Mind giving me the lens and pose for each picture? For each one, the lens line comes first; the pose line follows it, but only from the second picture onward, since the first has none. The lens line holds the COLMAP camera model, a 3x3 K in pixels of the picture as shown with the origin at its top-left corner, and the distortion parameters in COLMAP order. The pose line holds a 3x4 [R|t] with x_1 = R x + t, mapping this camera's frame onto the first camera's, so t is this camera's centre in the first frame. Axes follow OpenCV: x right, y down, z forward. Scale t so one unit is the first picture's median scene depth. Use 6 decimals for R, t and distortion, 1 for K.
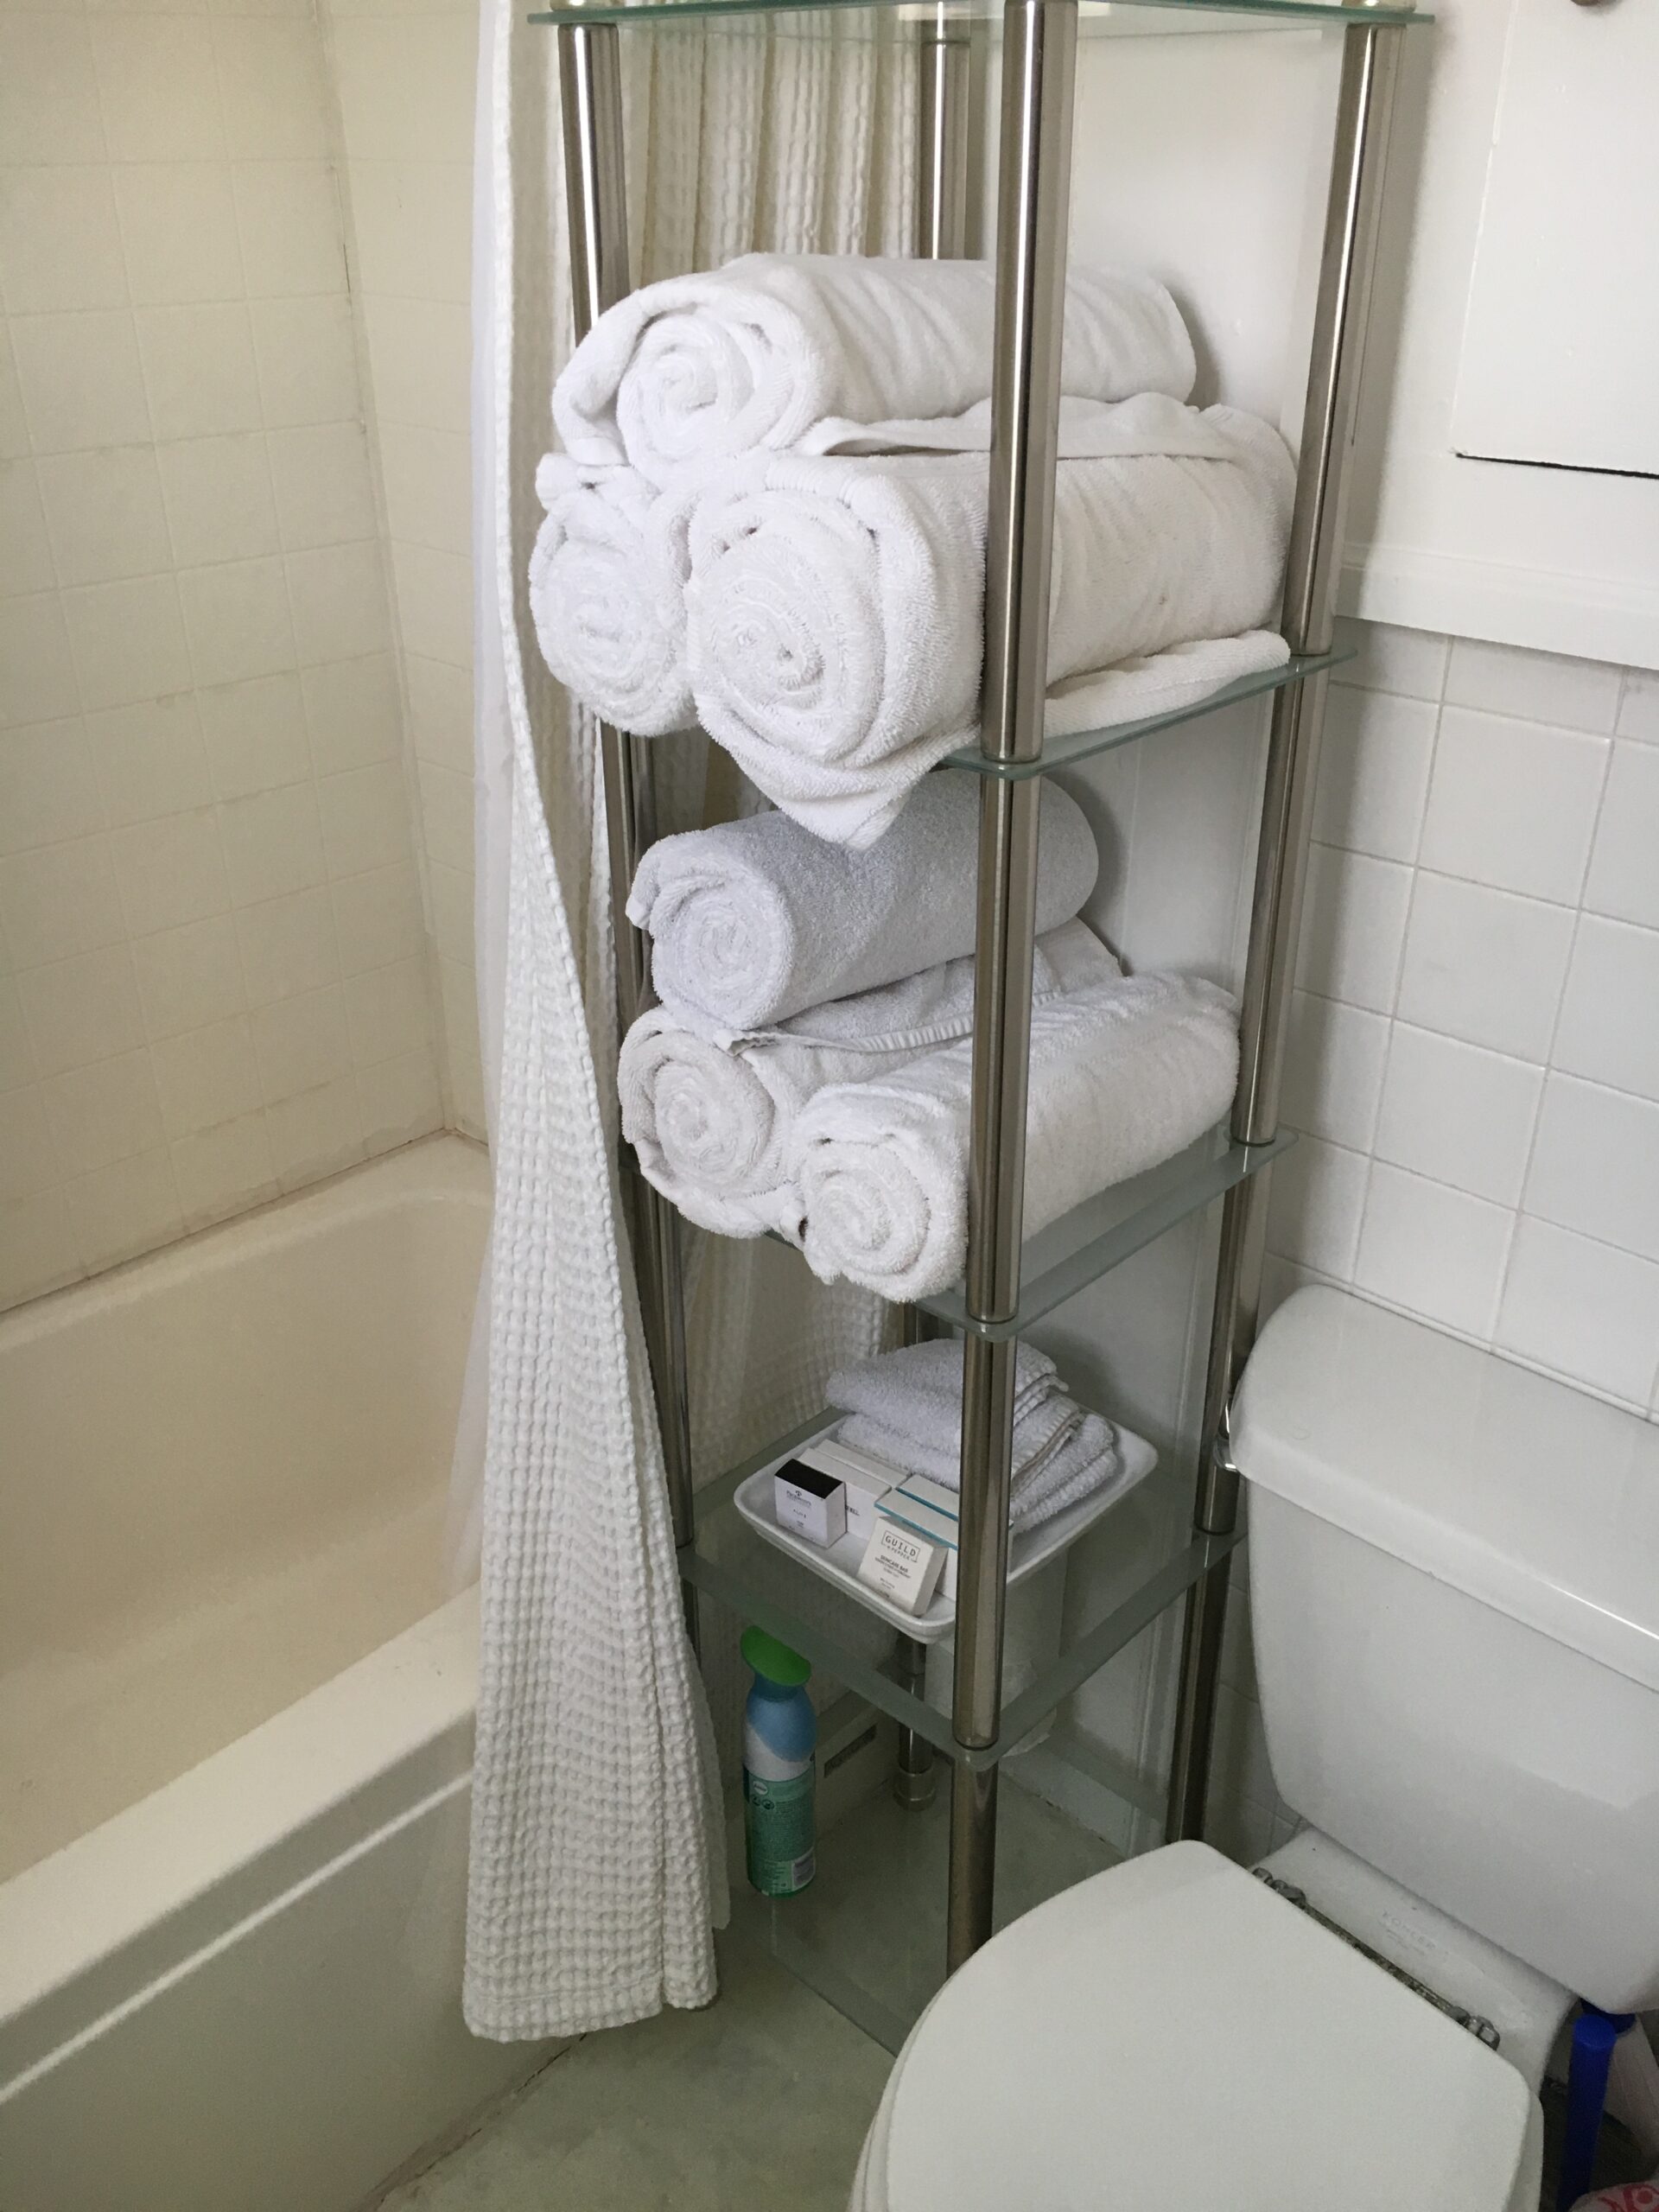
lens RADIAL K [[1890.0, 0, 832.2], [0, 1890.0, 1118.1], [0, 0, 1]] dist [0.076244, -0.103891]
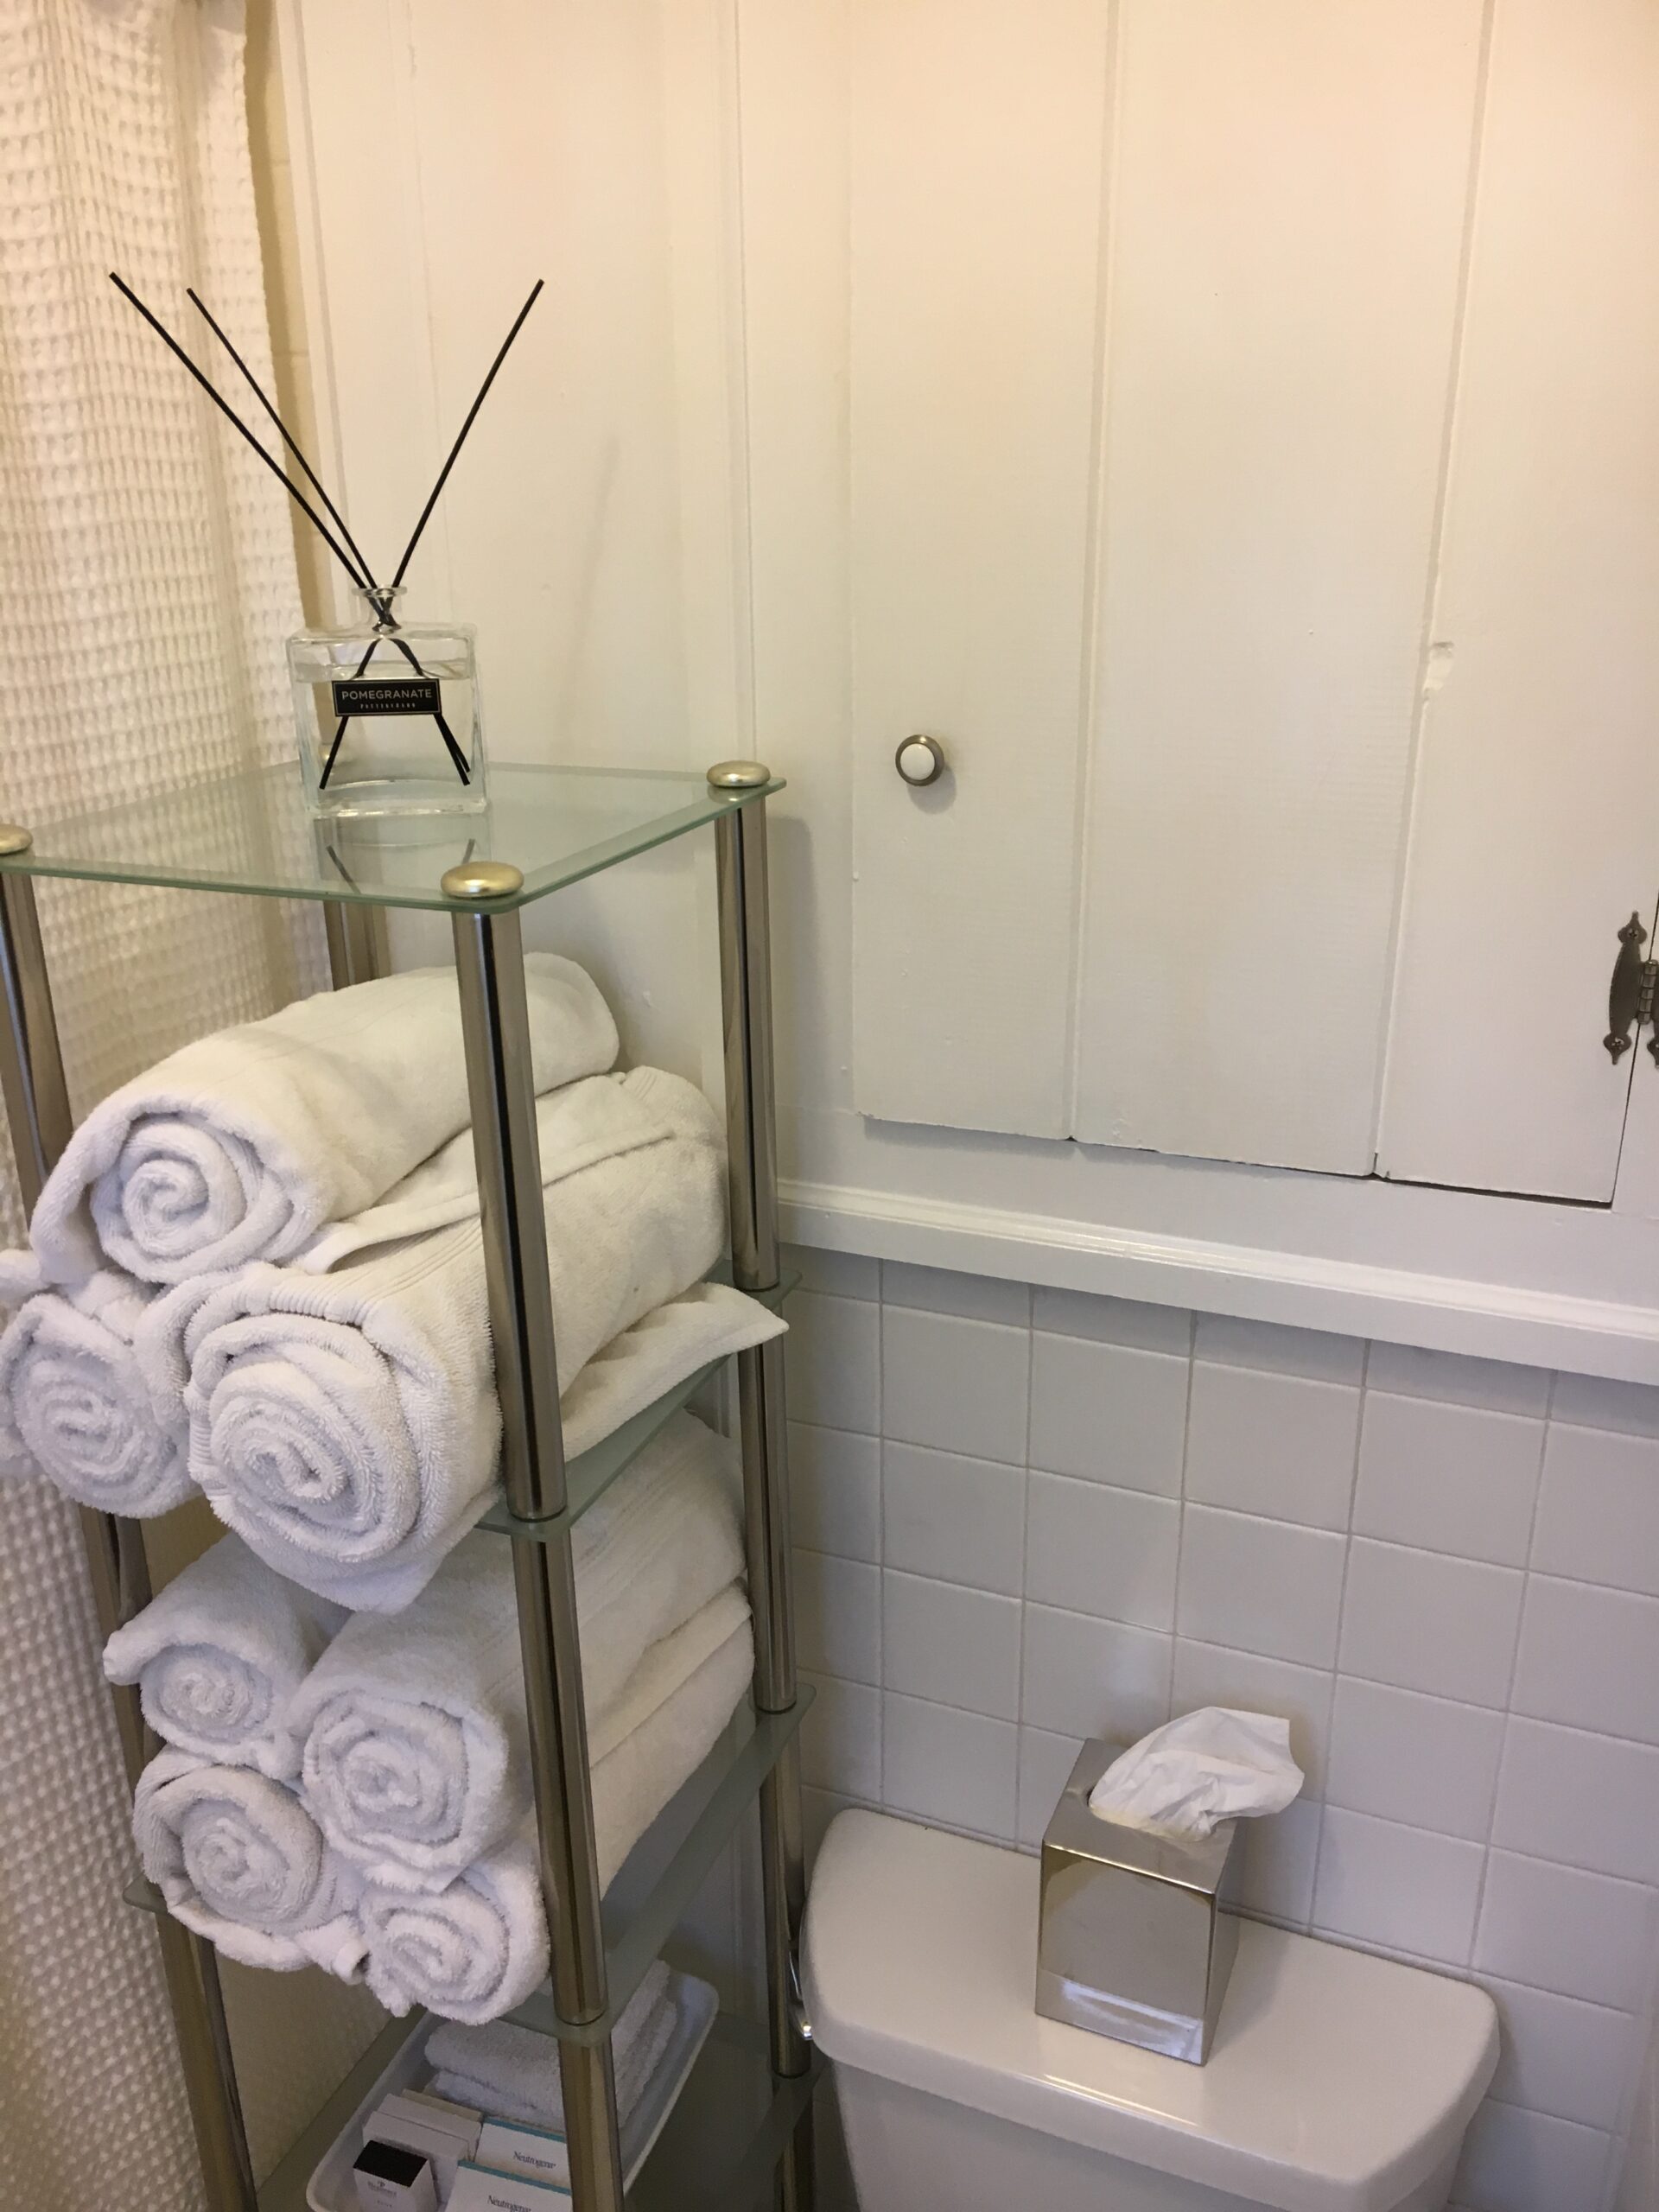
lens RADIAL K [[1890.0, 0, 837.5], [0, 1890.0, 1123.0], [0, 0, 1]] dist [0.076244, -0.103891]
pose [[0.936136, -0.134049, 0.325086, -0.054208], [0.172601, 0.980622, -0.092674, -0.236570], [-0.306364, 0.142866, 0.941133, -0.054472]]
